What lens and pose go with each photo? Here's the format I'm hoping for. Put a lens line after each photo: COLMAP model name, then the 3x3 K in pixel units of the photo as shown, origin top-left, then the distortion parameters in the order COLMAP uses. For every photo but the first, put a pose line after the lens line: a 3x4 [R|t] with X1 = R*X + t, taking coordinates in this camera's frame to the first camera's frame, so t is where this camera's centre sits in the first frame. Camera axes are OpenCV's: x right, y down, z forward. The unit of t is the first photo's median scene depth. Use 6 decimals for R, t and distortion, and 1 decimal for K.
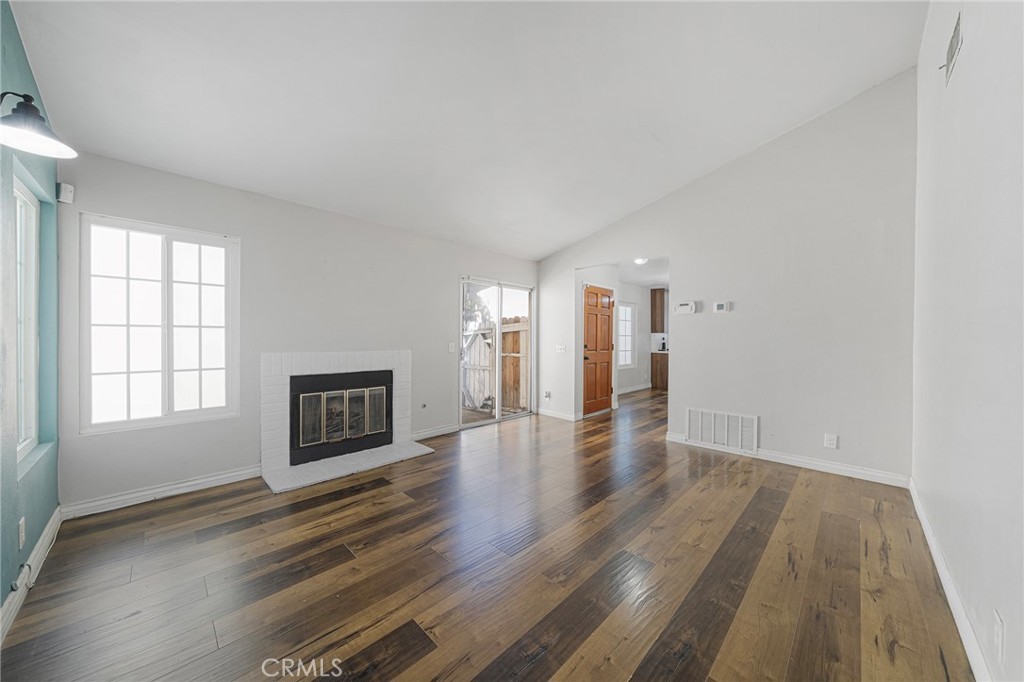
lens RADIAL K [[351.6, 0, 511.7], [0, 351.6, 340.8], [0, 0, 1]] dist [0.000248, -0.000047]
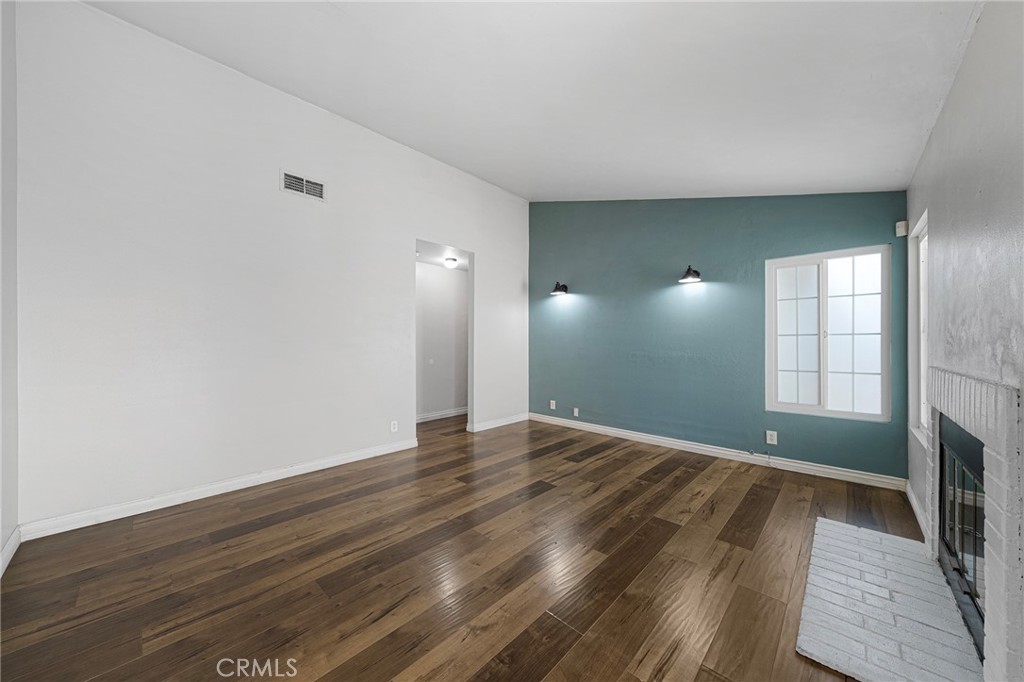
lens RADIAL K [[351.6, 0, 514.6], [0, 351.6, 342.9], [0, 0, 1]] dist [0.000248, -0.000047]
pose [[-0.999388, -0.006853, -0.034310, 0.104994], [-0.006976, 0.999970, 0.003484, -0.006644], [0.034285, 0.003721, -0.999405, 1.560350]]
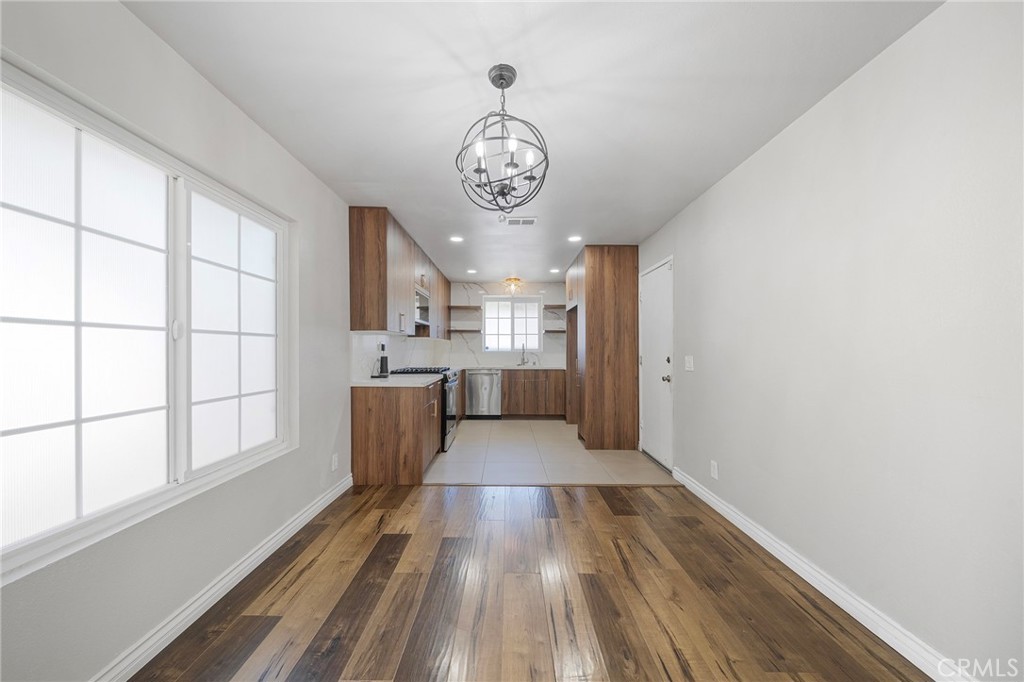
lens RADIAL K [[351.6, 0, 515.9], [0, 351.6, 348.8], [0, 0, 1]] dist [0.000248, -0.000047]
pose [[0.687499, -0.000613, 0.726185, 0.684492], [0.004779, 0.999982, -0.003680, -0.004286], [-0.726170, 0.006000, 0.687489, 1.713791]]
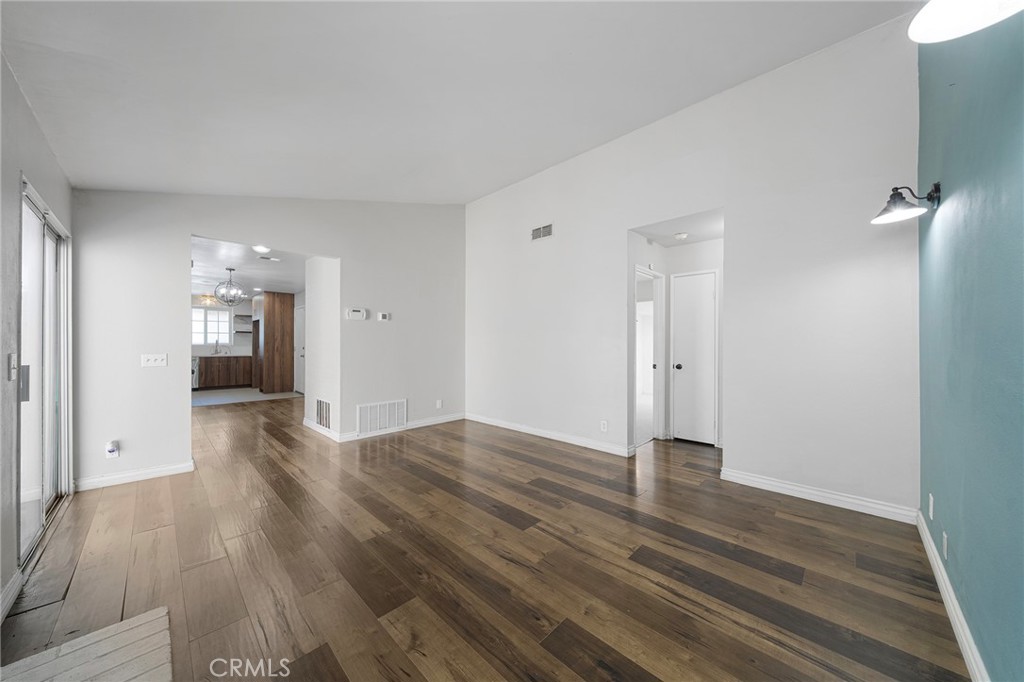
lens RADIAL K [[351.6, 0, 505.9], [0, 351.6, 340.5], [0, 0, 1]] dist [0.000248, -0.000047]
pose [[-0.004175, 0.006325, 0.999971, -0.742718], [0.005107, 0.999967, -0.006304, -0.003294], [-0.999978, 0.005080, -0.004207, 0.681846]]
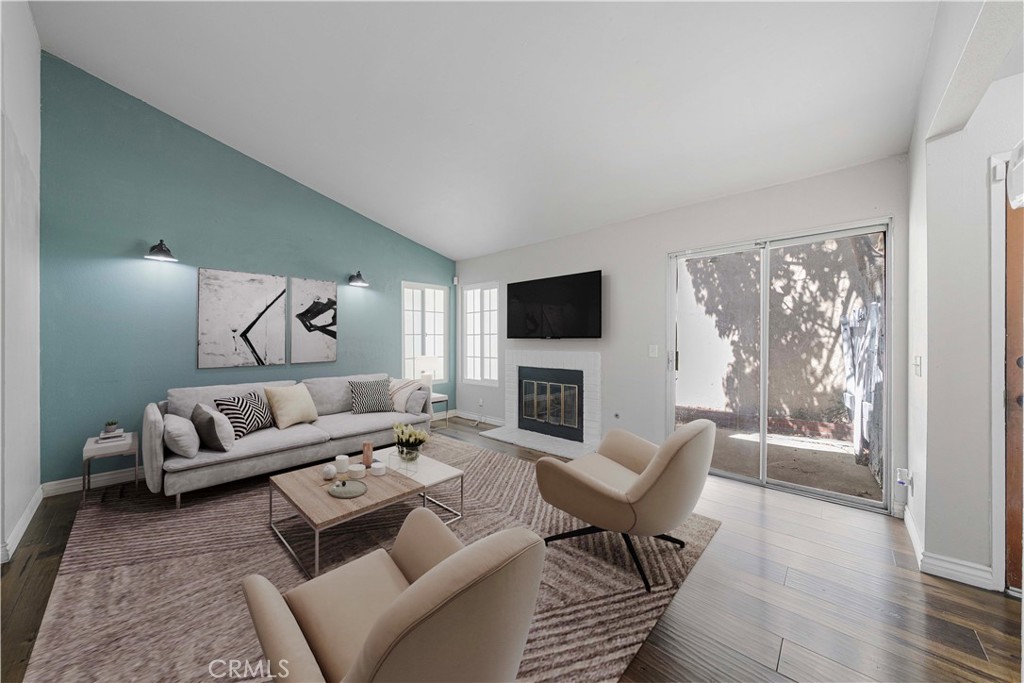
lens RADIAL K [[351.6, 0, 504.0], [0, 351.6, 340.6], [0, 0, 1]] dist [0.000248, -0.000047]
pose [[0.040774, 0.001925, -0.999167, 0.819054], [0.000453, 0.999998, 0.001945, -0.008675], [0.999168, -0.000532, 0.040773, 0.883281]]
